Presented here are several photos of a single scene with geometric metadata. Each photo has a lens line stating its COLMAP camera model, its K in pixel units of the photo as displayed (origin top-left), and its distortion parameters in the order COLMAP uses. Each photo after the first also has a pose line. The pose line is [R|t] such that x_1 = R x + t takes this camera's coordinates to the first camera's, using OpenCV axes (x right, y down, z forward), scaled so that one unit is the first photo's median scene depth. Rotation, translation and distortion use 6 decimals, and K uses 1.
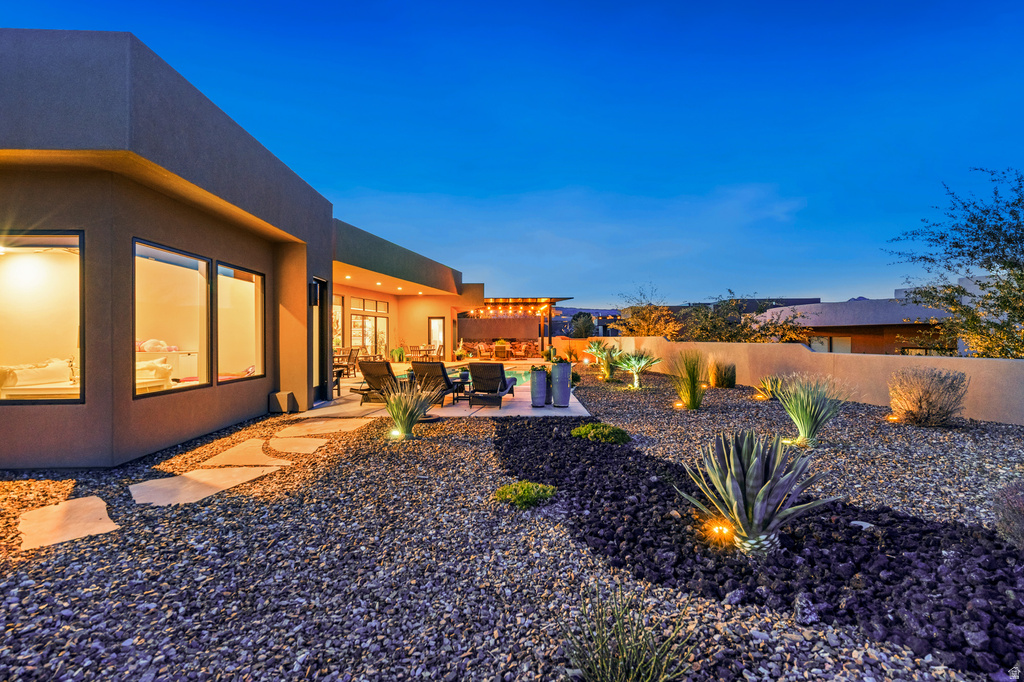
lens RADIAL K [[482.8, 0, 516.7], [0, 482.8, 341.6], [0, 0, 1]] dist [-0.000240, 0.000013]
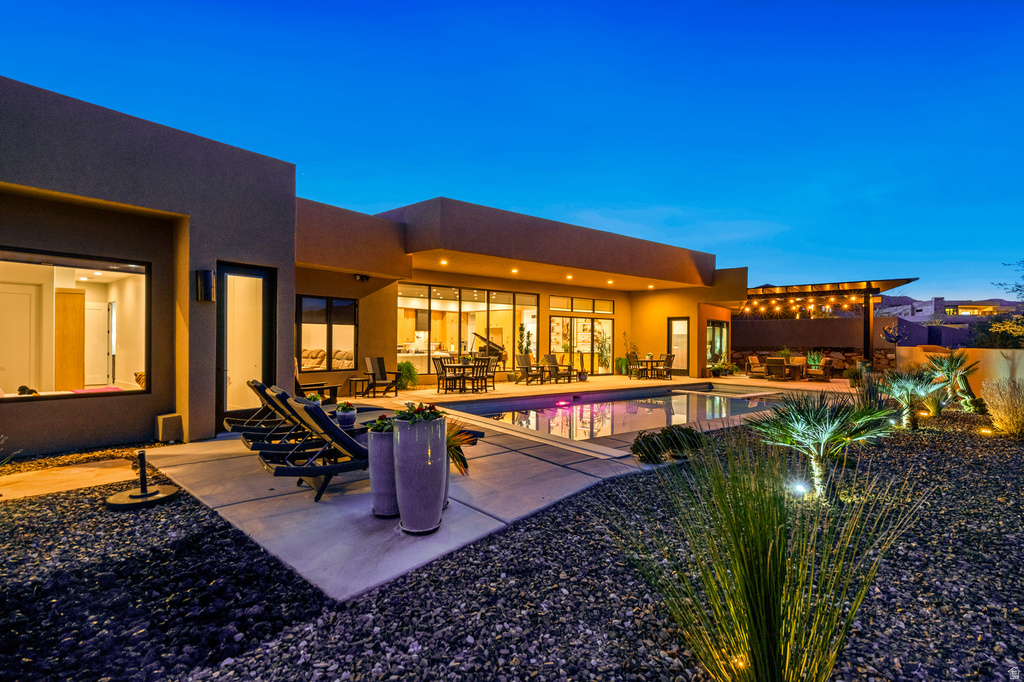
lens RADIAL K [[482.8, 0, 516.7], [0, 482.8, 341.6], [0, 0, 1]] dist [-0.000240, 0.000013]
pose [[0.738748, 0.012487, -0.673866, 0.156132], [-0.017303, 0.999850, -0.000441, -0.008747], [0.673759, 0.011986, 0.738854, 0.276907]]
